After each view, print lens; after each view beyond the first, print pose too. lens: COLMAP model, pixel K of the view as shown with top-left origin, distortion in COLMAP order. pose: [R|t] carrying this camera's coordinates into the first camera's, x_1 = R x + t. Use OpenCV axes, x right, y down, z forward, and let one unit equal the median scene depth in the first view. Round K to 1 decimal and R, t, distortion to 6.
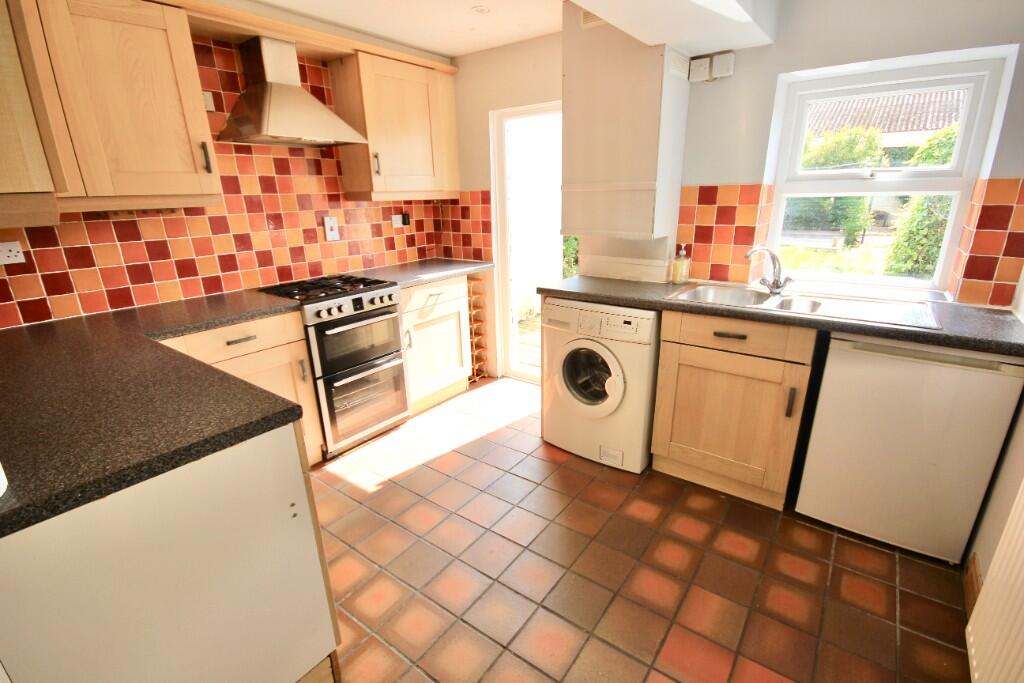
lens RADIAL K [[469.7, 0, 517.0], [0, 469.7, 345.0], [0, 0, 1]] dist [-0.014270, -0.001815]
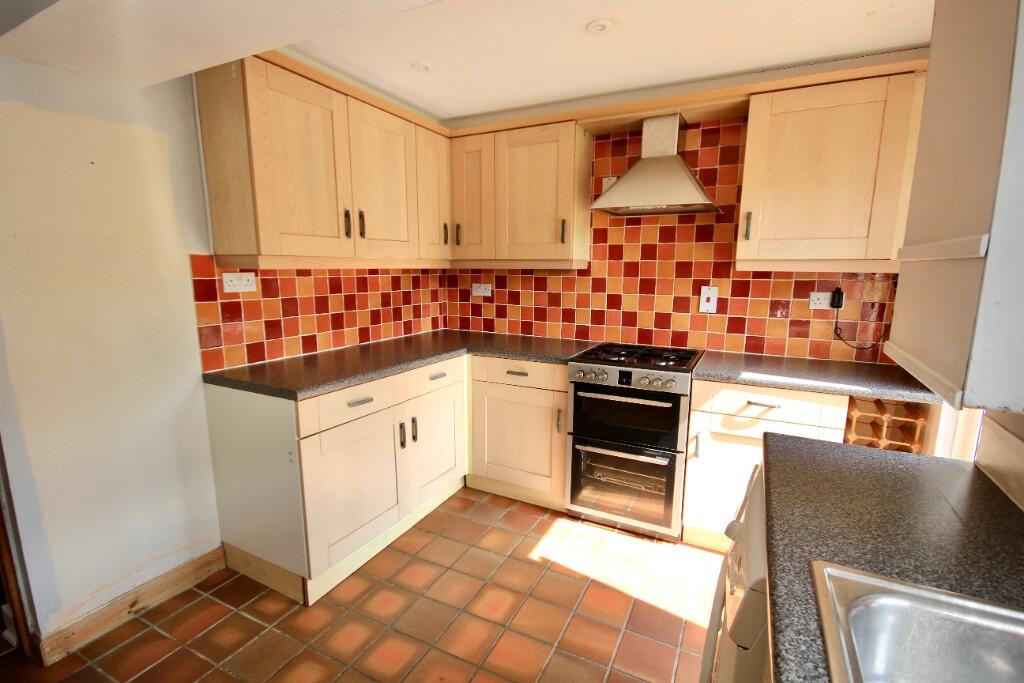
lens RADIAL K [[469.7, 0, 515.9], [0, 469.7, 344.3], [0, 0, 1]] dist [-0.014270, -0.001815]
pose [[0.158810, 0.181376, -0.970506, 0.487167], [-0.312113, 0.941794, 0.124937, -0.190884], [0.936678, 0.283066, 0.206176, 0.575552]]
